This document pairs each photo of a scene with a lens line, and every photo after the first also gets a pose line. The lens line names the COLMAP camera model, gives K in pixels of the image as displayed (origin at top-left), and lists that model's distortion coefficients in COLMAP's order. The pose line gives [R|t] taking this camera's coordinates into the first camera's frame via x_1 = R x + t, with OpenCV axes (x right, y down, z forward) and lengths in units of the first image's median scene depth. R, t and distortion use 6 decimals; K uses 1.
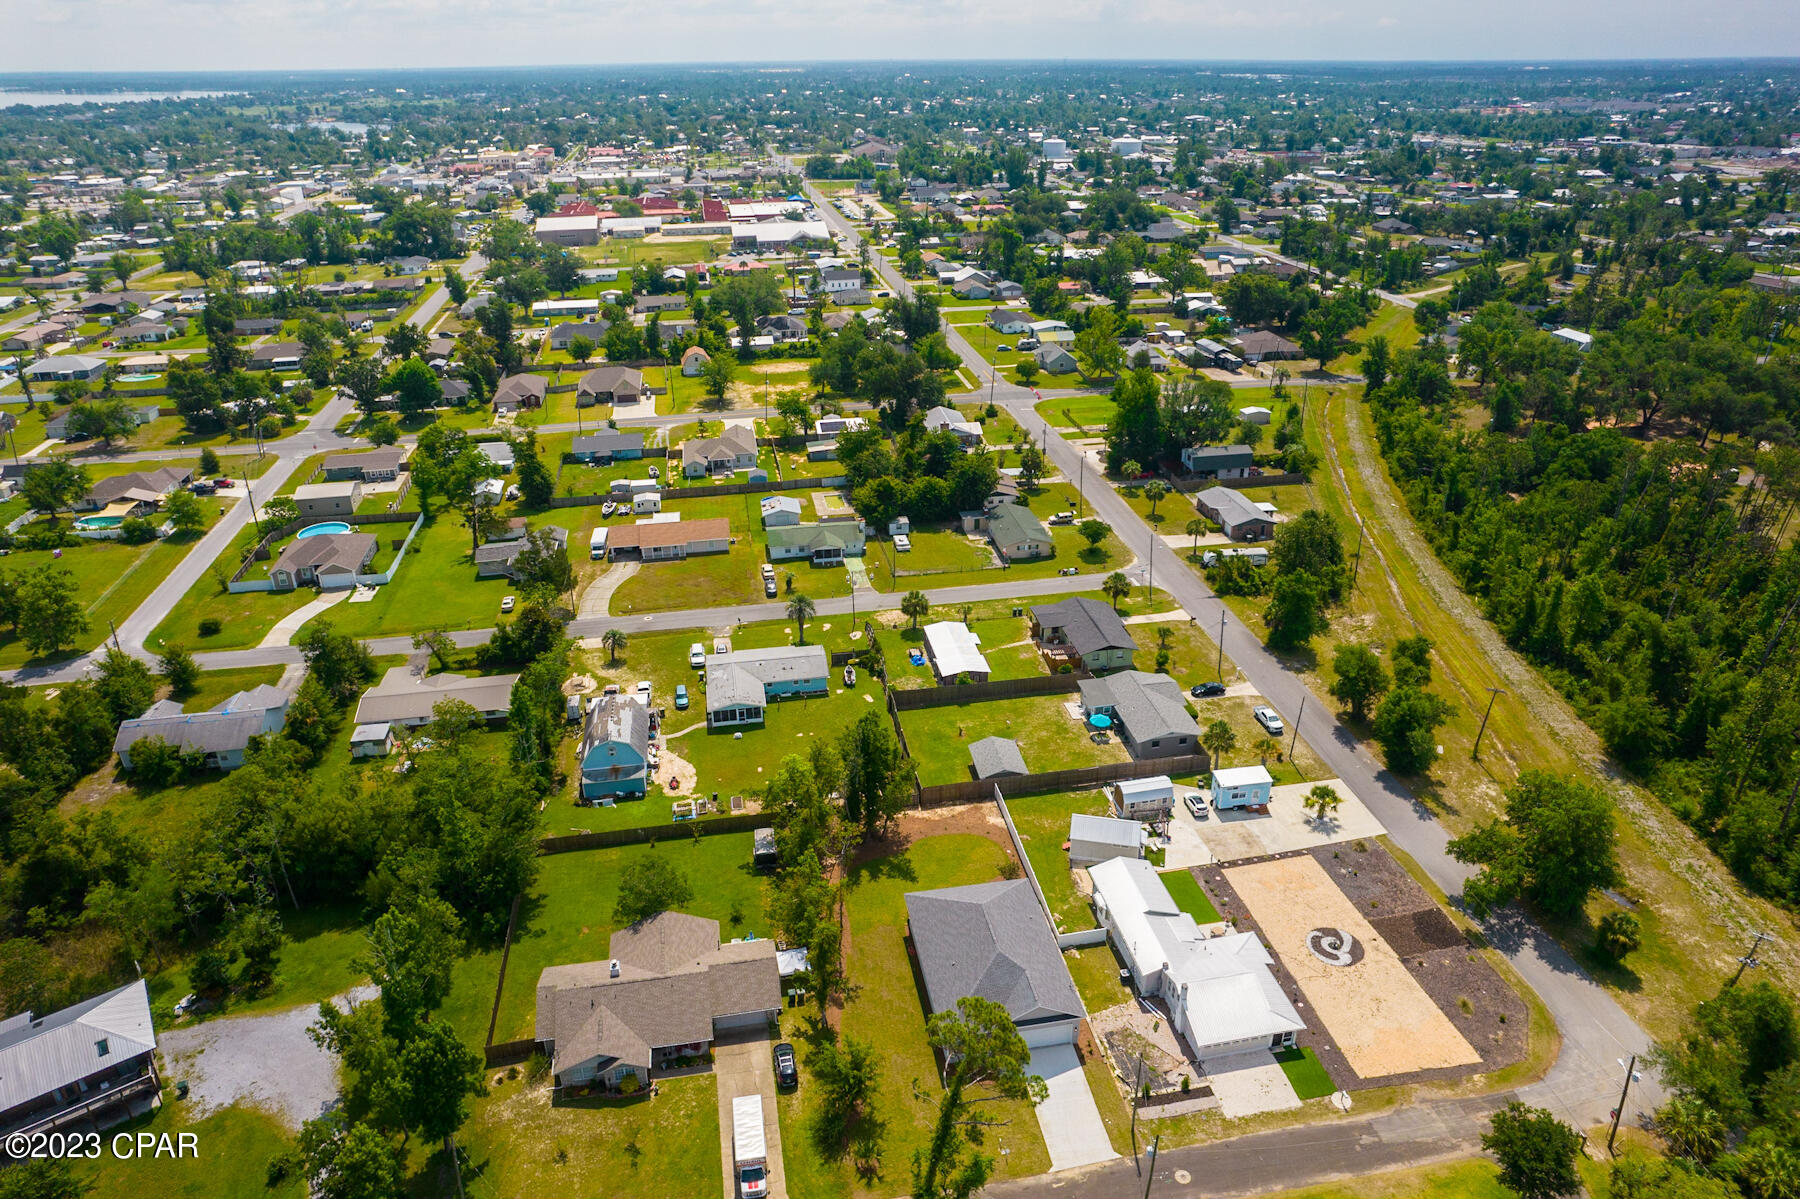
lens RADIAL K [[1151.9, 0, 900.2], [0, 1151.9, 592.0], [0, 0, 1]] dist [-0.074049, 0.069123]
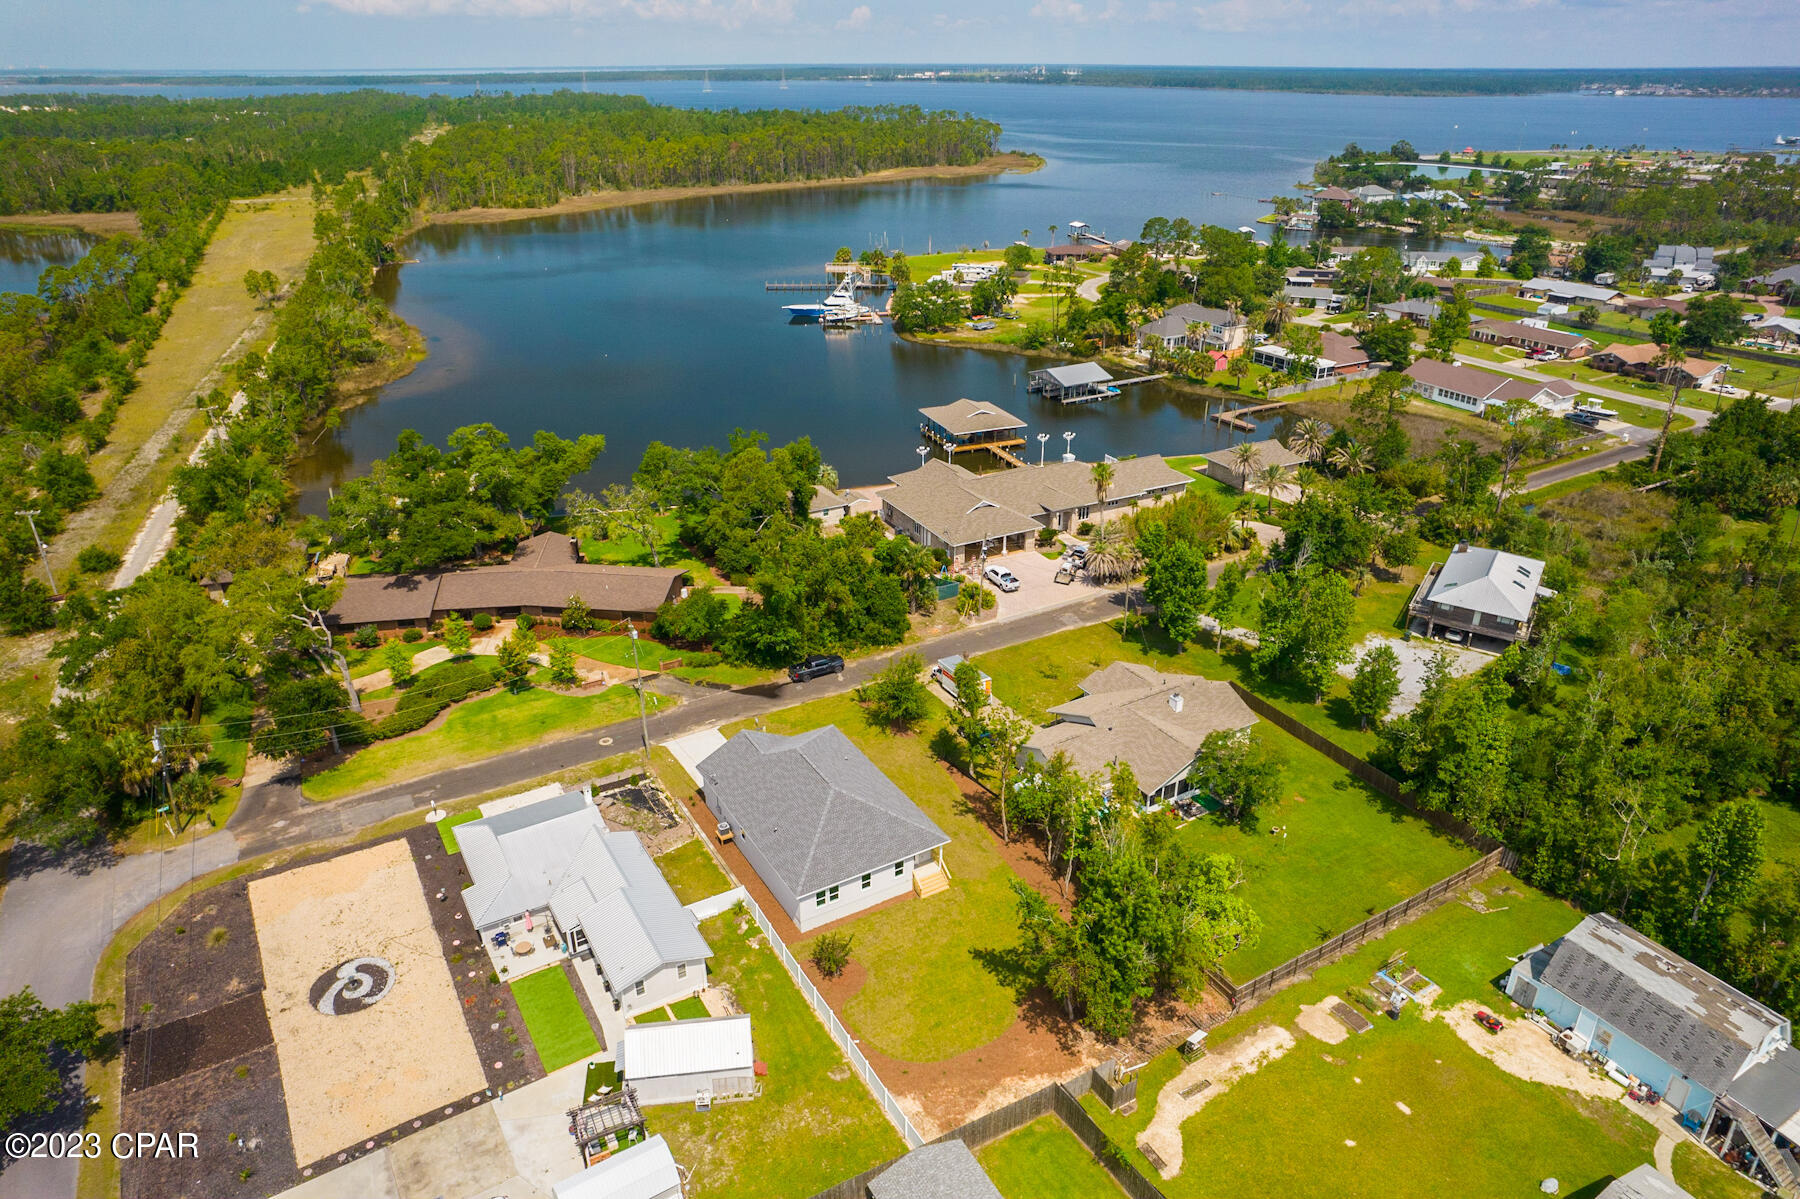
lens RADIAL K [[1151.9, 0, 900.2], [0, 1151.9, 592.0], [0, 0, 1]] dist [-0.074049, 0.069123]
pose [[-0.935618, 0.161125, -0.314099, 0.250241], [-0.139801, 0.647900, 0.748786, -0.410226], [0.324153, 0.744489, -0.583662, 1.342325]]
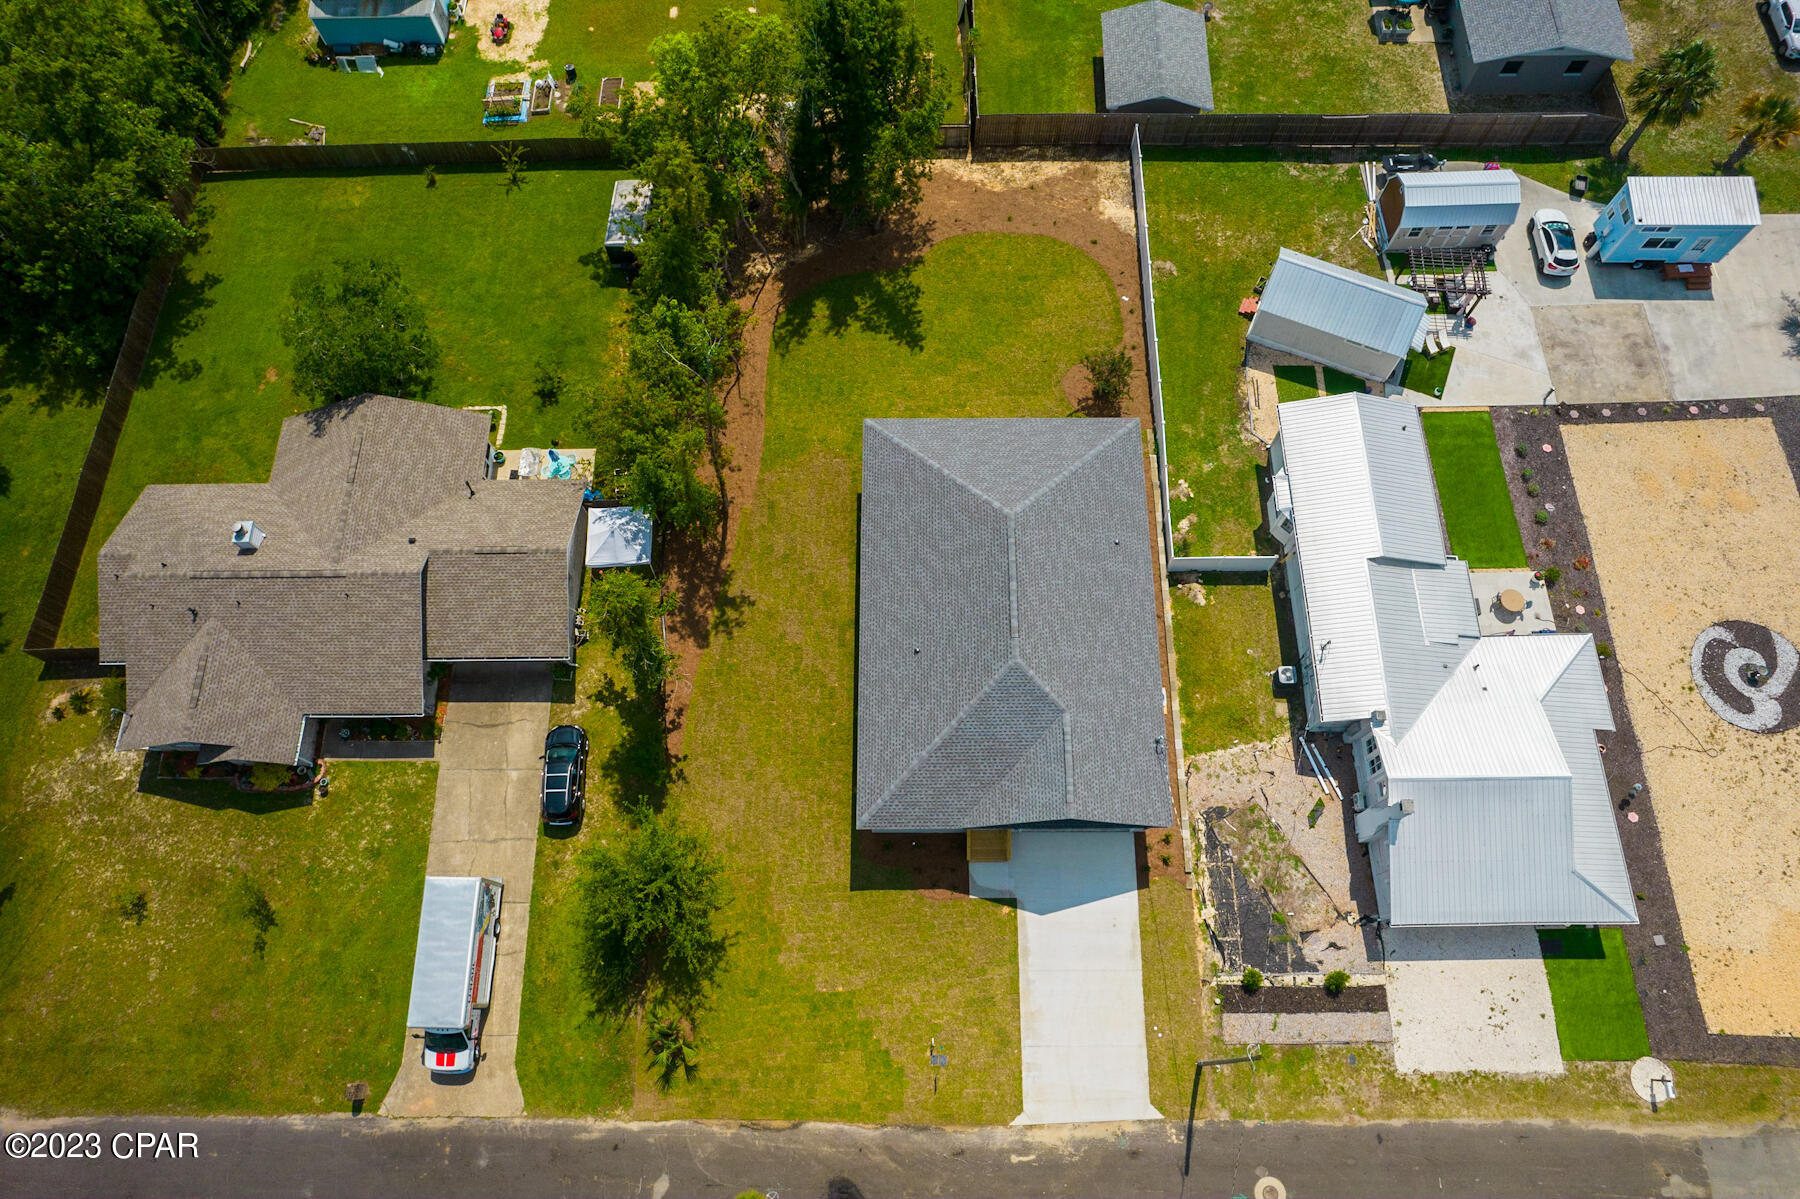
lens RADIAL K [[1151.9, 0, 900.2], [0, 1151.9, 592.0], [0, 0, 1]] dist [-0.074049, 0.069123]
pose [[0.983998, 0.163043, -0.071867, 0.064385], [-0.070099, 0.725051, 0.685118, -0.008158], [0.163811, -0.669117, 0.724878, 0.631790]]
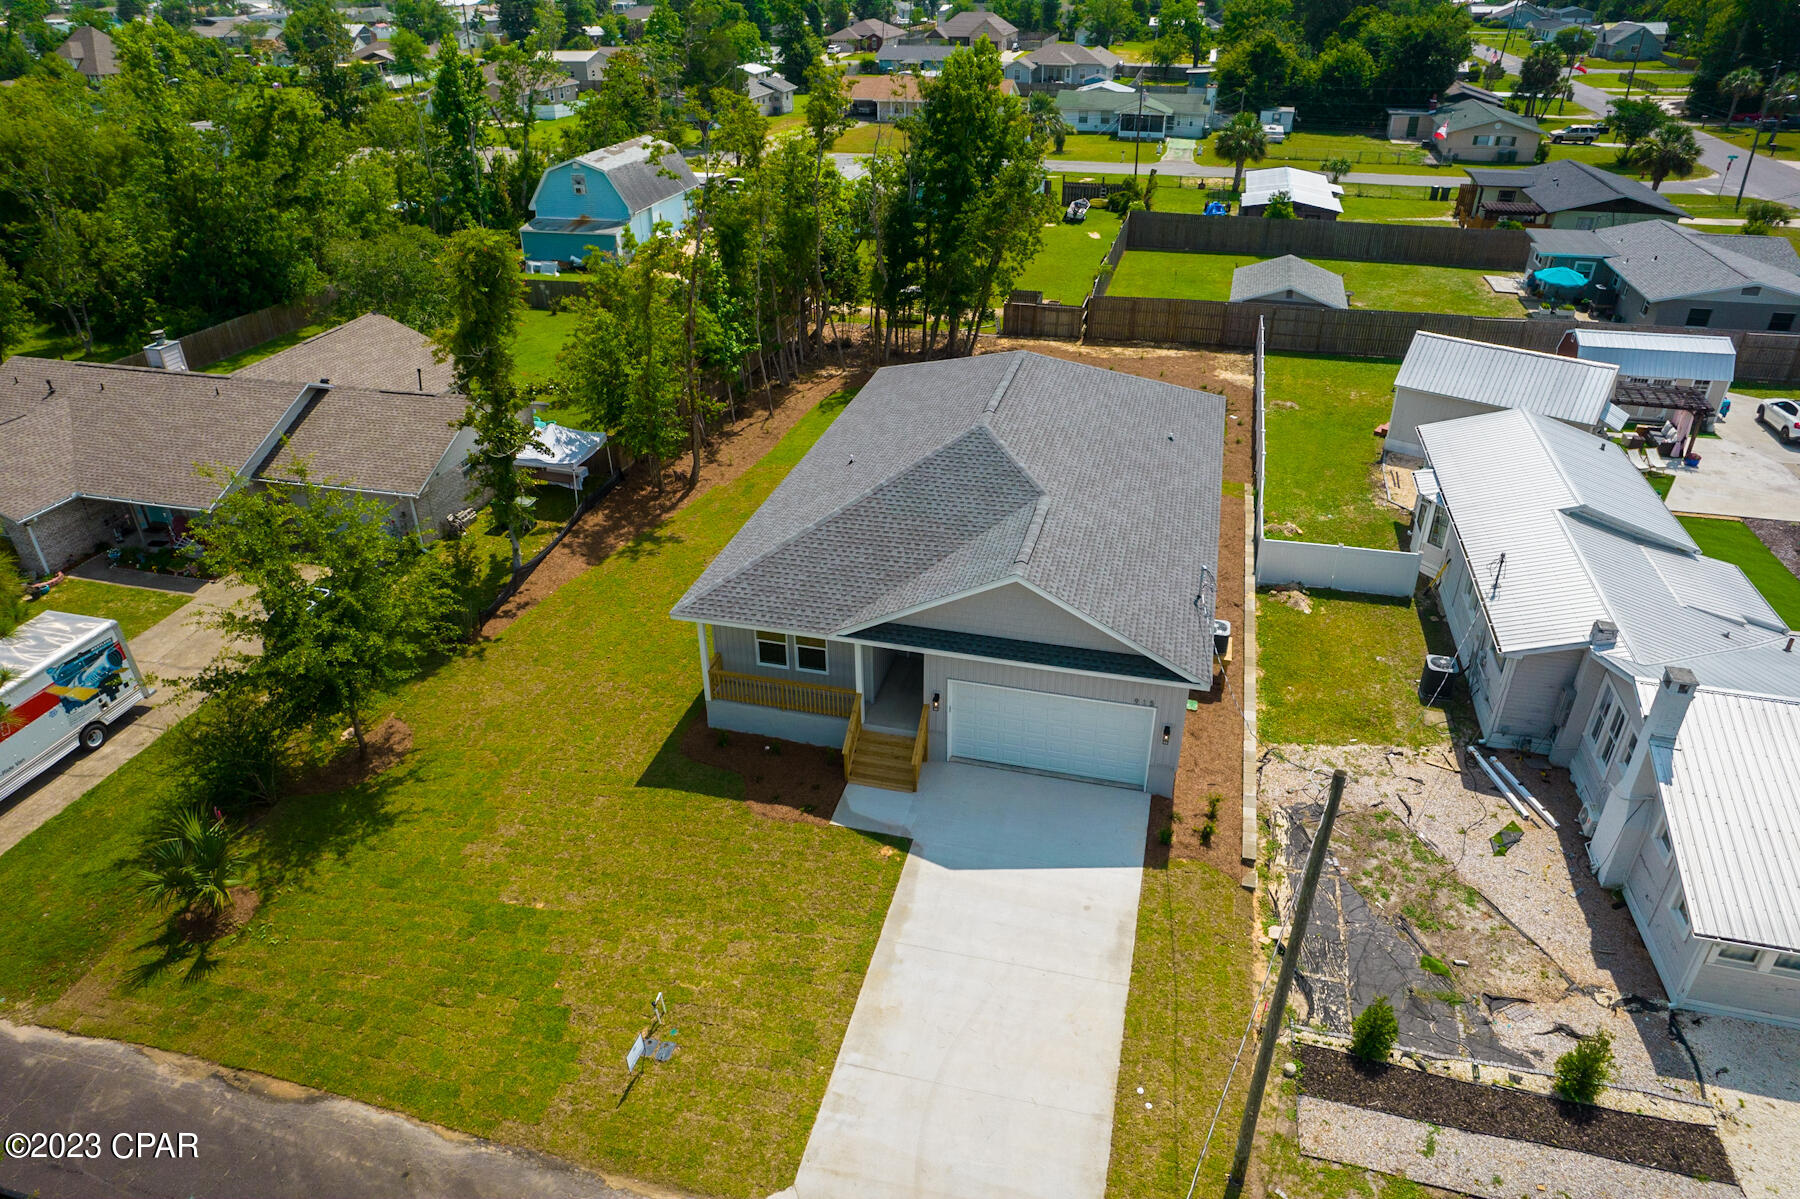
lens RADIAL K [[1151.9, 0, 900.2], [0, 1151.9, 592.0], [0, 0, 1]] dist [-0.074049, 0.069123]
pose [[0.907366, 0.210156, -0.364034, 0.168833], [-0.182041, 0.977082, 0.110325, 0.300643], [0.378876, -0.033836, 0.924829, 0.662201]]
